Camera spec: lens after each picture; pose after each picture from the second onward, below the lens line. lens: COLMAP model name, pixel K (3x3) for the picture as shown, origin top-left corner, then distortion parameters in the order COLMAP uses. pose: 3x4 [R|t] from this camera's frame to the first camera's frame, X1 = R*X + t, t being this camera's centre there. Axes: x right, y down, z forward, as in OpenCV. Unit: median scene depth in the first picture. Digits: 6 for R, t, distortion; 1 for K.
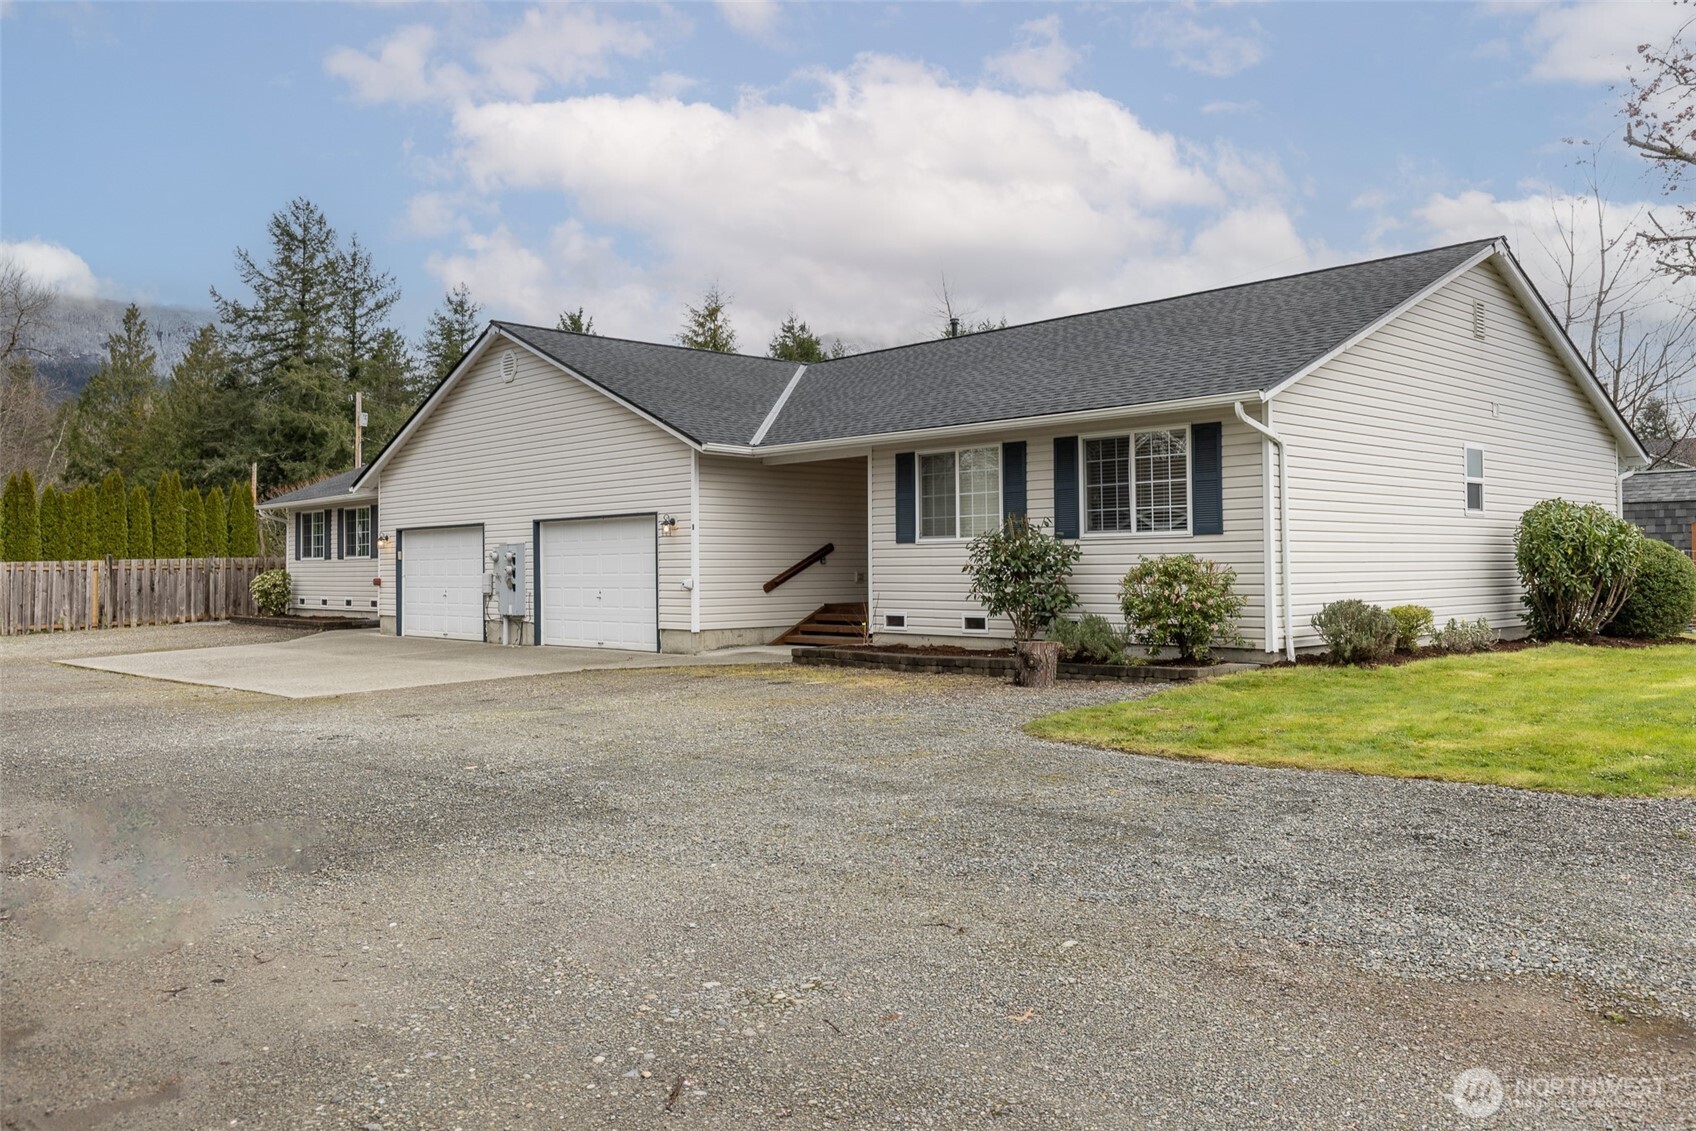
lens RADIAL K [[1269.8, 0, 852.9], [0, 1269.8, 553.9], [0, 0, 1]] dist [0.001163, 0.001050]
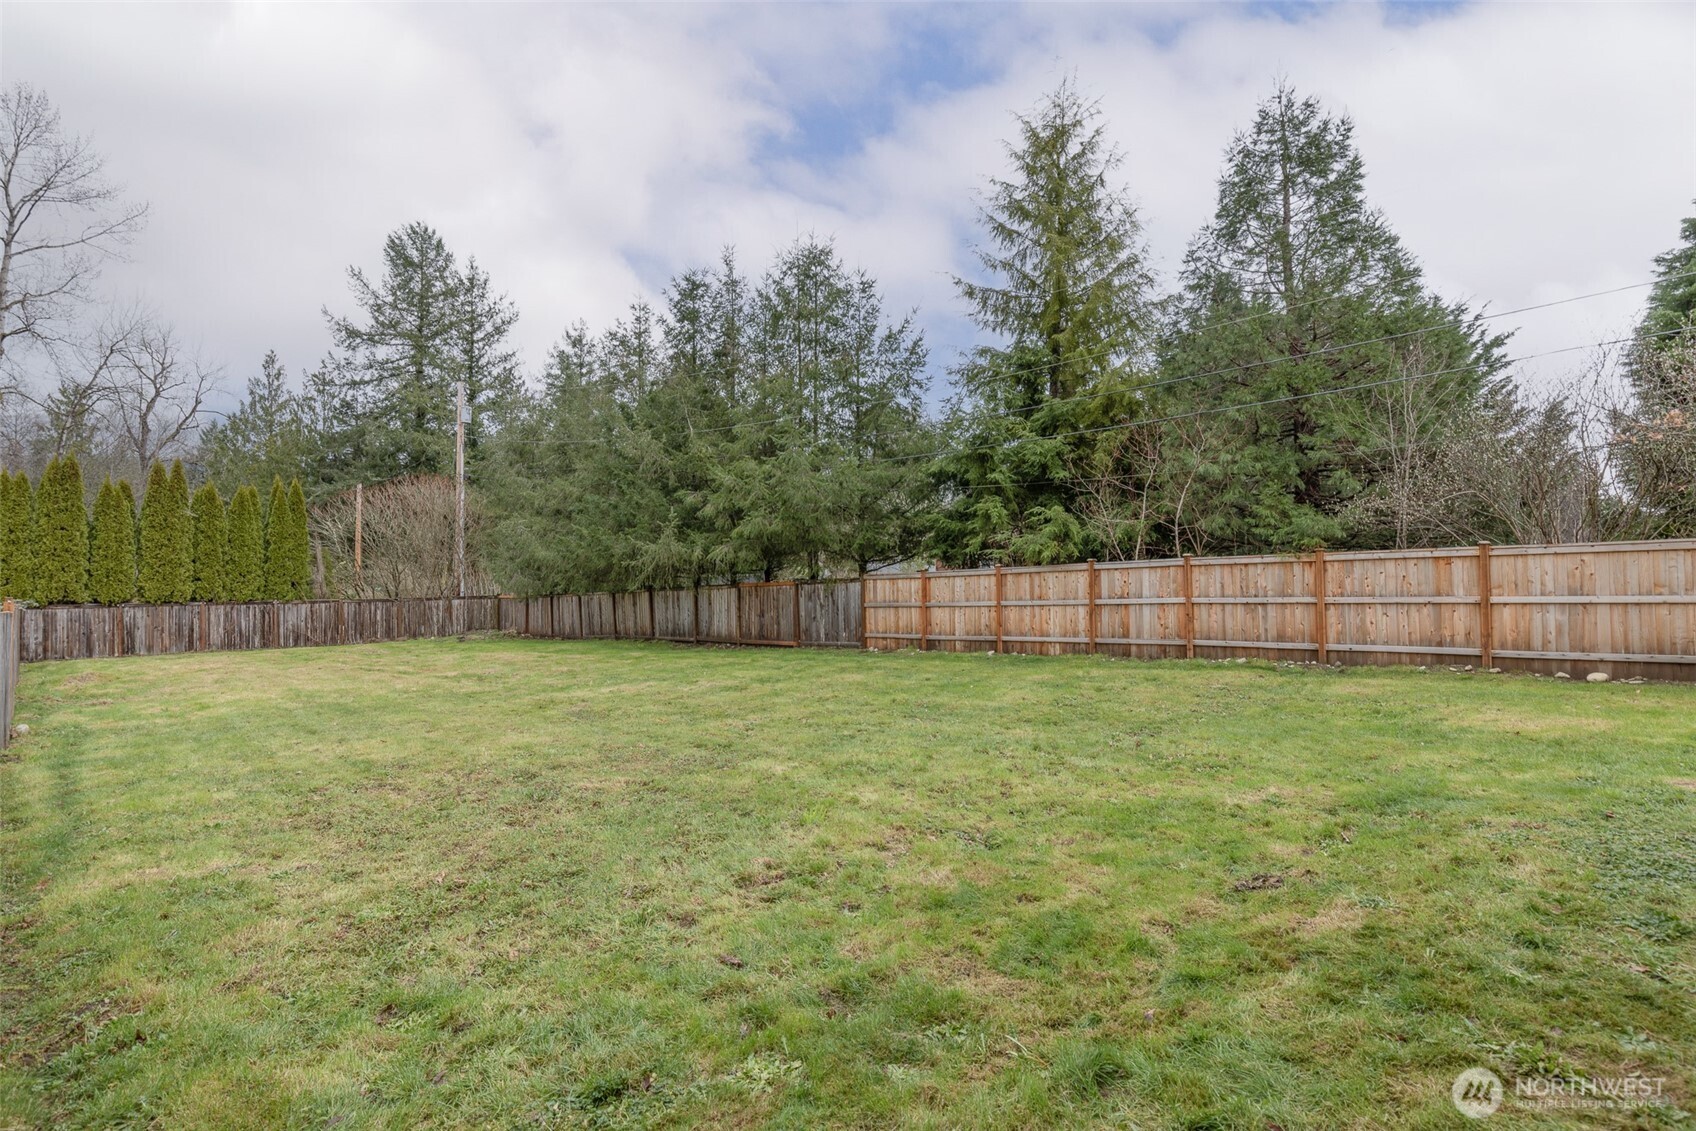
lens RADIAL K [[870.8, 0, 846.1], [0, 870.8, 563.9], [0, 0, 1]] dist [0.006125, 0.000891]
pose [[0.999966, -0.004832, 0.006709, -0.254573], [0.004970, 0.999772, -0.020783, 0.004962], [-0.006608, 0.020815, 0.999762, 0.769193]]
